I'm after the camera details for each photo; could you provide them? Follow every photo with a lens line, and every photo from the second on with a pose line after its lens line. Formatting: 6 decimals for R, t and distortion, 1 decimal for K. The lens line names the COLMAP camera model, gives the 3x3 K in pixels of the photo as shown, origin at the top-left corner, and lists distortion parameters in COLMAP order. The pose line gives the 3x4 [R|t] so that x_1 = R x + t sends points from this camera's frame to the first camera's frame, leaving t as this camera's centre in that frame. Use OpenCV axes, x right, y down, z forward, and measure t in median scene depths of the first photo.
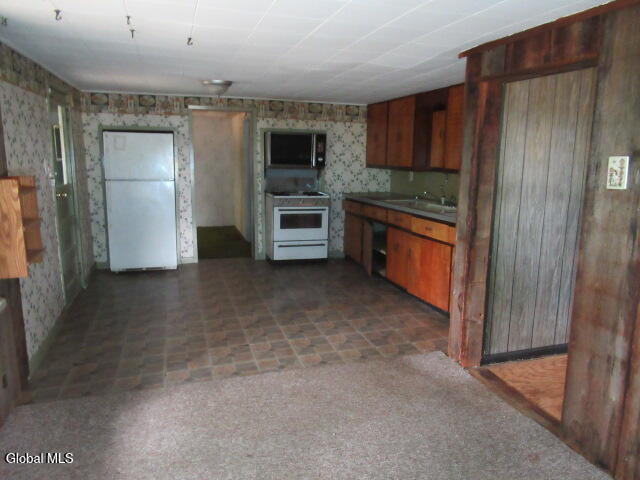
lens RADIAL K [[473.3, 0, 319.7], [0, 473.3, 241.2], [0, 0, 1]] dist [-0.016893, 0.007496]
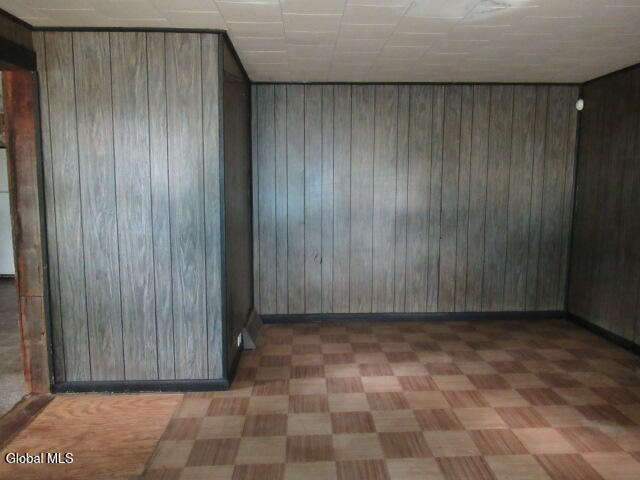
lens RADIAL K [[473.3, 0, 321.0], [0, 473.3, 239.4], [0, 0, 1]] dist [-0.016893, 0.007496]
pose [[0.965605, 0.030124, -0.258263, 0.731558], [-0.045049, 0.997627, -0.052066, 0.002613], [0.256082, 0.061909, 0.964671, 0.190567]]
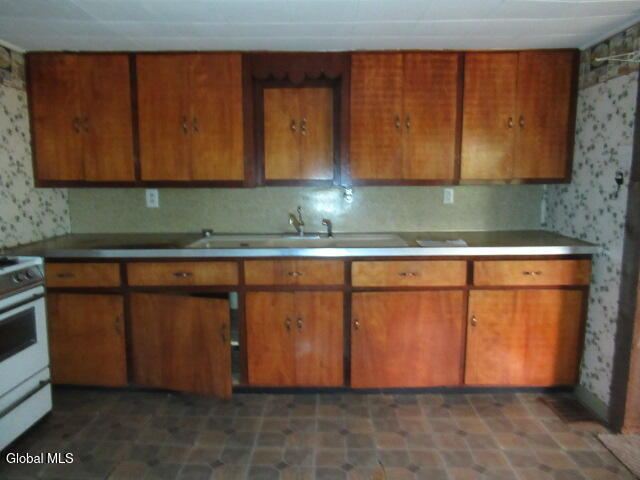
lens RADIAL K [[473.3, 0, 318.6], [0, 473.3, 241.9], [0, 0, 1]] dist [-0.016893, 0.007496]
pose [[0.317246, -0.144822, 0.937220, -0.363947], [0.177247, 0.979911, 0.091421, -0.136721], [-0.931632, 0.137117, 0.336542, 0.840342]]
